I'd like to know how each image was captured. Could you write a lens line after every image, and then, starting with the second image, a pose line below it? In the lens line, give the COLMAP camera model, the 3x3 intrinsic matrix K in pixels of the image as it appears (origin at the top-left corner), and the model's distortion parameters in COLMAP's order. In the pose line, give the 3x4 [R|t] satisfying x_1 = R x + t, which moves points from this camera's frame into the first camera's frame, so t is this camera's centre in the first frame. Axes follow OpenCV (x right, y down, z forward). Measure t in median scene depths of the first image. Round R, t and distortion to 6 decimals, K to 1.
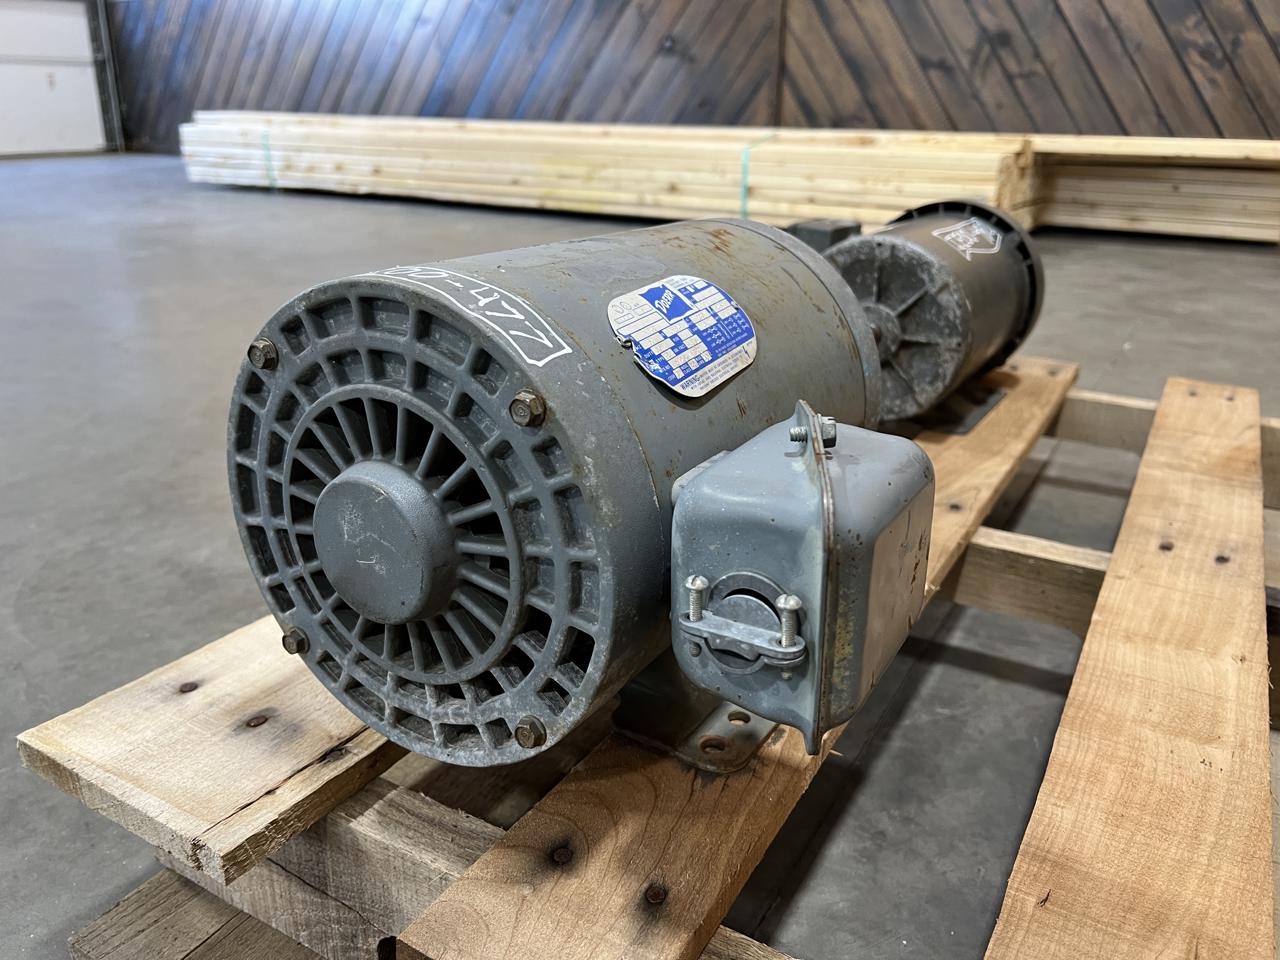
lens RADIAL K [[984.0, 0, 640.0], [0, 984.0, 480.0], [0, 0, 1]] dist [0.005188, 0.001149]
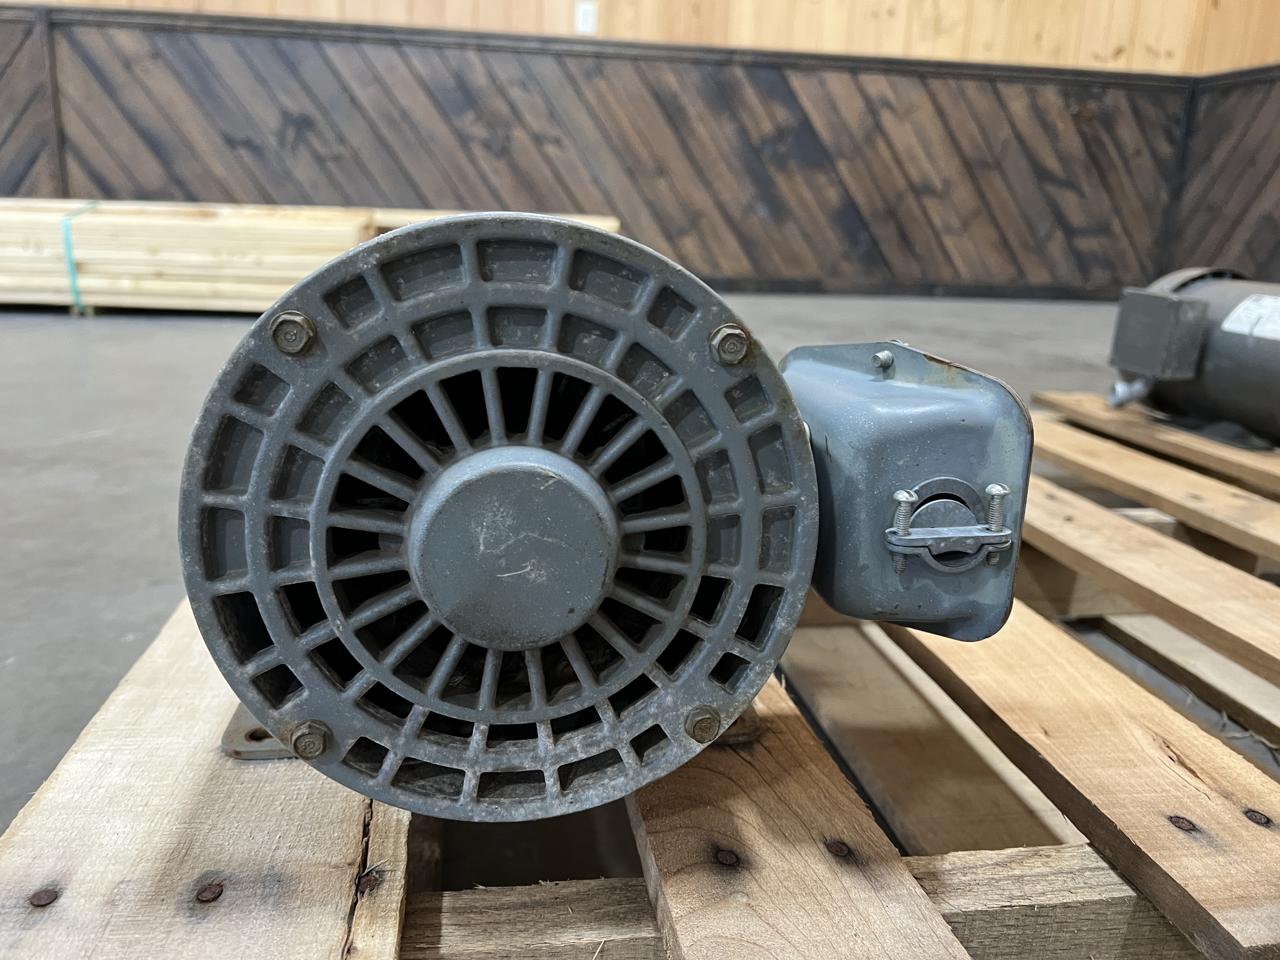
lens RADIAL K [[984.0, 0, 640.0], [0, 984.0, 480.0], [0, 0, 1]] dist [0.005188, 0.001149]
pose [[0.779763, -0.150986, 0.607596, -0.607773], [0.199104, 0.979905, -0.012017, 0.035434], [-0.593572, 0.130346, 0.794155, 0.272941]]
